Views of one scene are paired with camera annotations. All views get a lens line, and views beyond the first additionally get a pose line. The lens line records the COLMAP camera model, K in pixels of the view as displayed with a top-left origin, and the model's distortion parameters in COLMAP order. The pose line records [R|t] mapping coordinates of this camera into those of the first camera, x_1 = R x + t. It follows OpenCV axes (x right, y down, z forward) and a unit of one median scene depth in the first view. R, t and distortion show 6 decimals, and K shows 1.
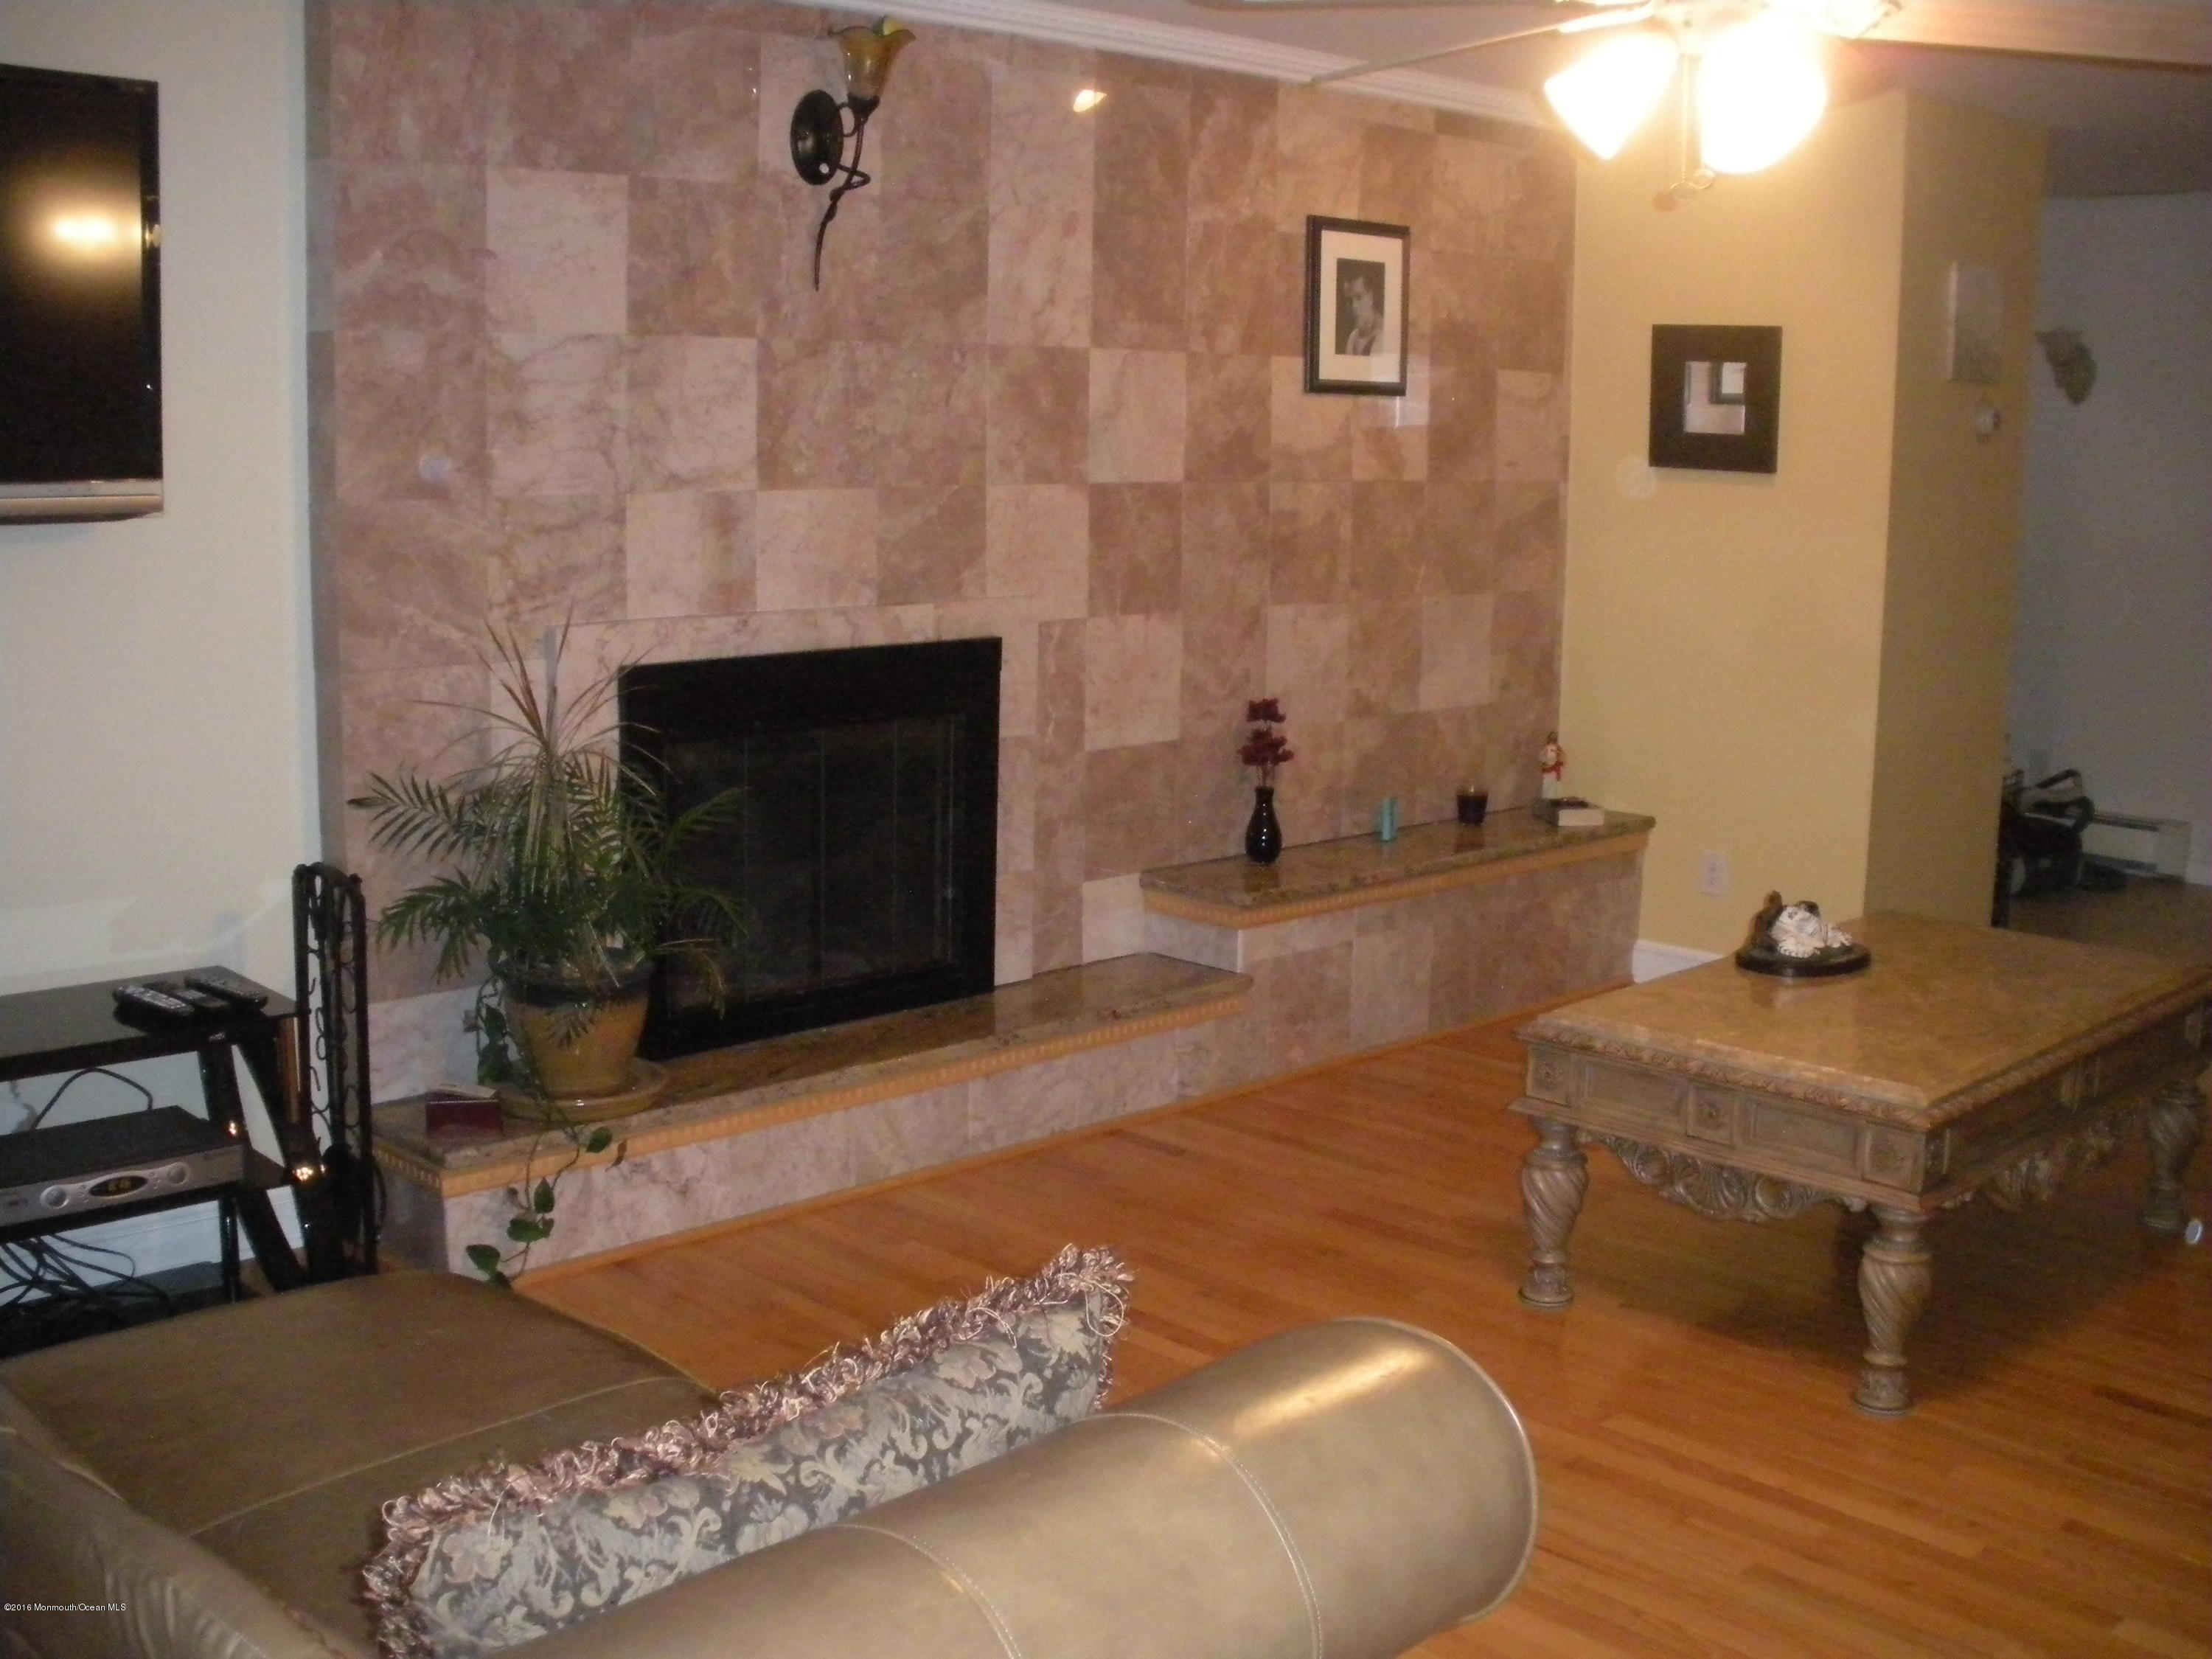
lens RADIAL K [[2443.2, 0, 1106.0], [0, 2443.2, 829.5], [0, 0, 1]] dist [-0.204925, 0.395482]
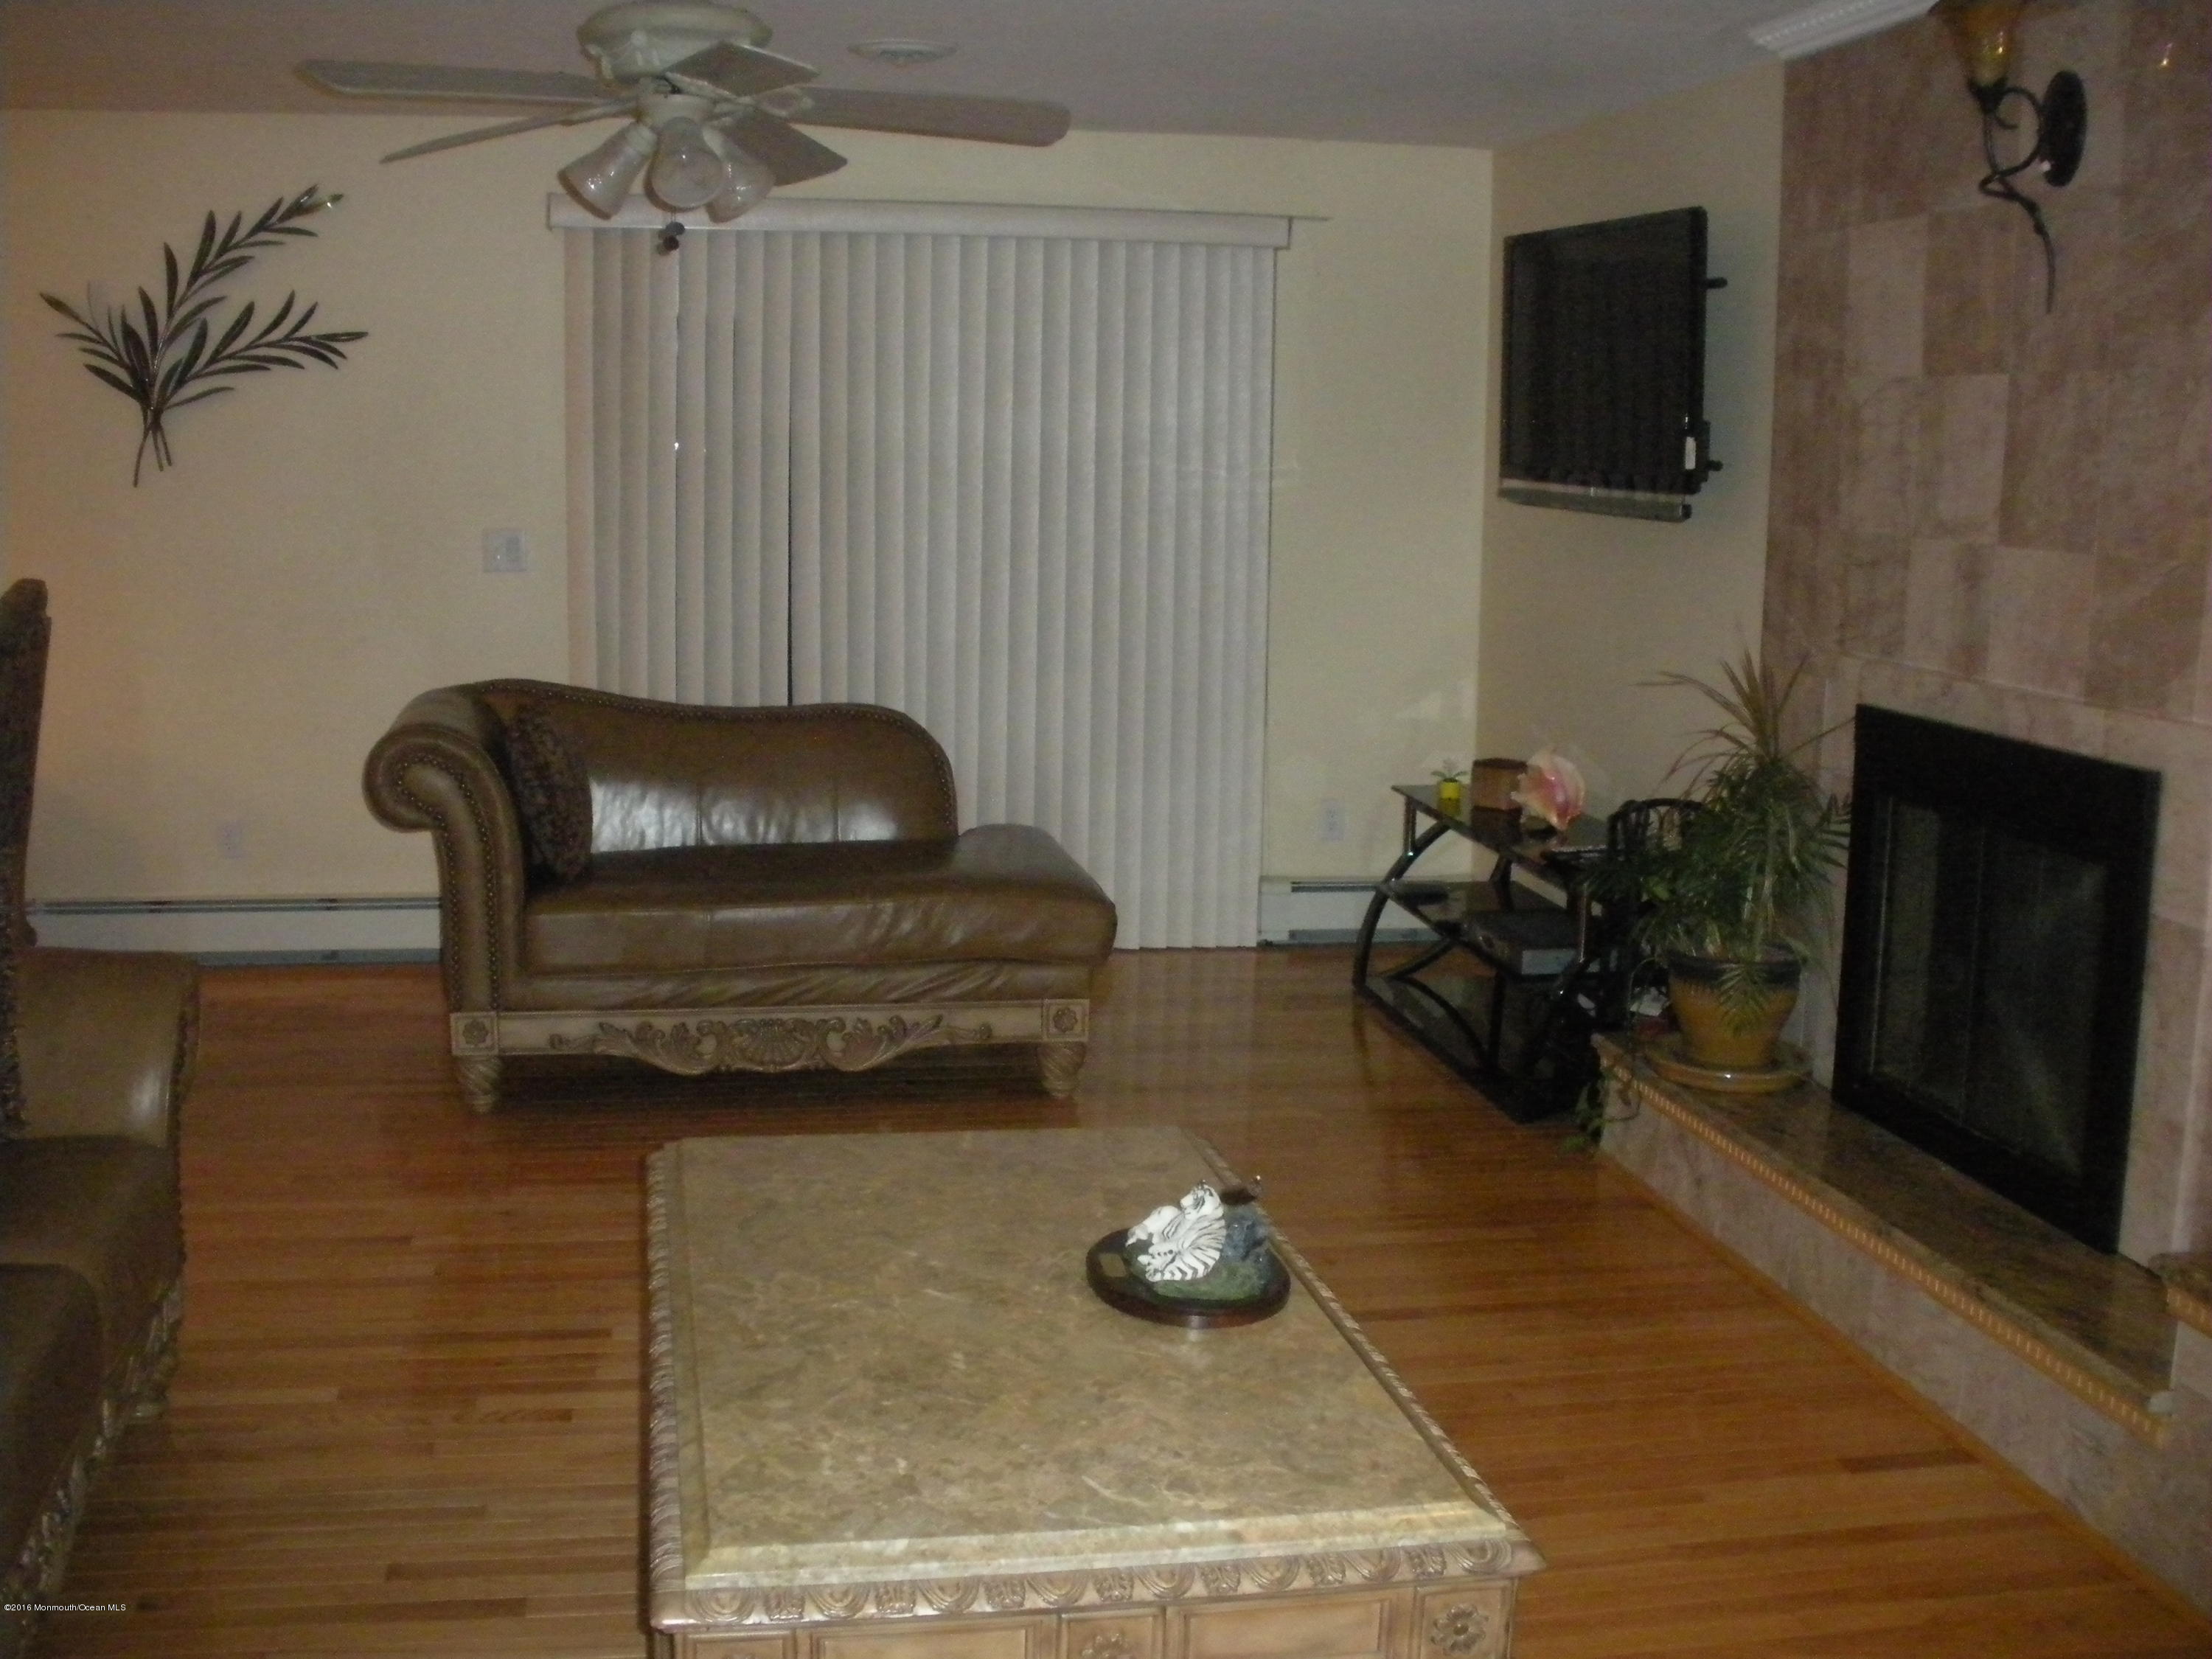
lens RADIAL K [[2443.2, 0, 1106.0], [0, 2443.2, 829.5], [0, 0, 1]] dist [-0.204925, 0.395482]
pose [[-0.556363, 0.115806, -0.822830, 0.776173], [-0.161785, 0.956193, 0.243968, -0.202541], [0.815037, 0.268856, -0.513255, 1.219503]]
